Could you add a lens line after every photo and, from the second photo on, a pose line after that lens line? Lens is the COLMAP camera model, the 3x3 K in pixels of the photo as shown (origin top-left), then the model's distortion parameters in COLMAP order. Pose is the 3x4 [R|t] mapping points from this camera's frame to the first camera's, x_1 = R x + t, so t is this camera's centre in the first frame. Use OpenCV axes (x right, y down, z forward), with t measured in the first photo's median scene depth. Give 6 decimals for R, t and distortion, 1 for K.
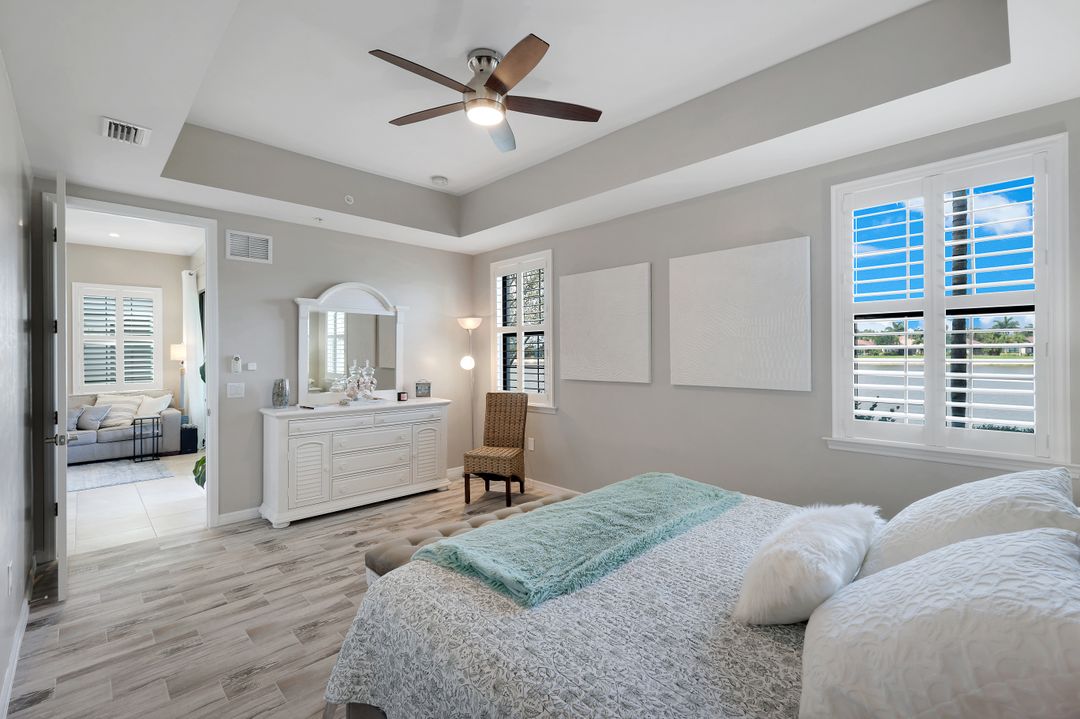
lens RADIAL K [[479.8, 0, 539.4], [0, 479.8, 354.9], [0, 0, 1]] dist [0.005802, 0.000033]
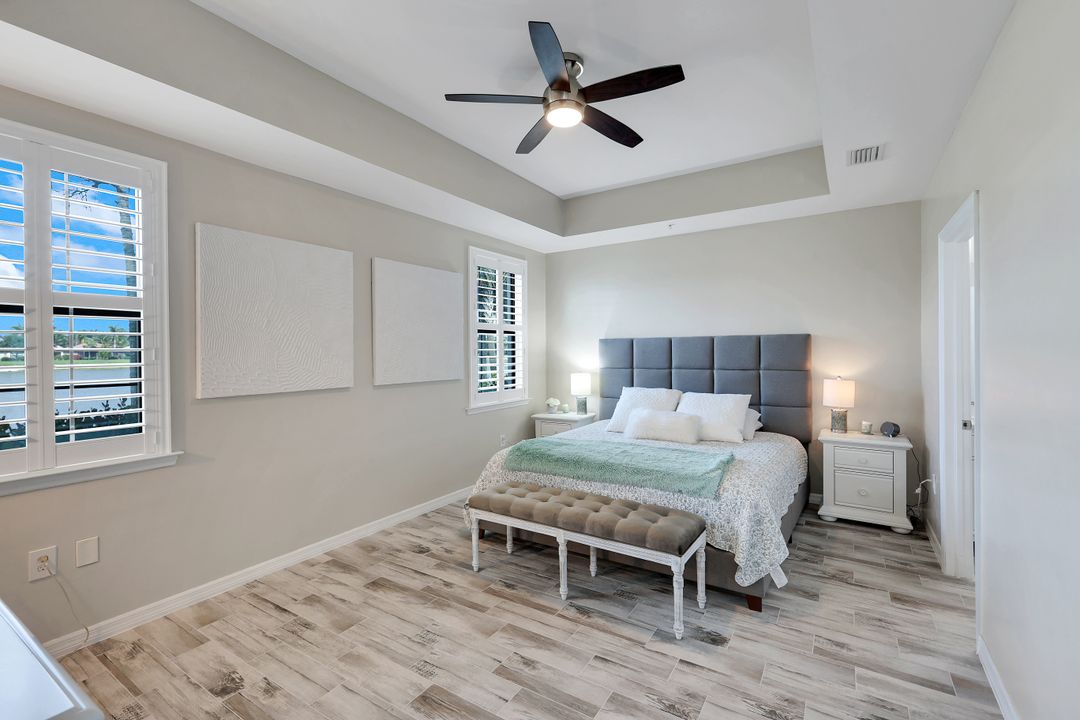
lens RADIAL K [[479.8, 0, 540.4], [0, 479.8, 355.2], [0, 0, 1]] dist [0.005802, 0.000033]
pose [[-0.224442, -0.006679, 0.974465, -1.019316], [0.005178, 0.999954, 0.008046, -0.009447], [-0.974474, 0.006852, -0.224397, 1.199577]]
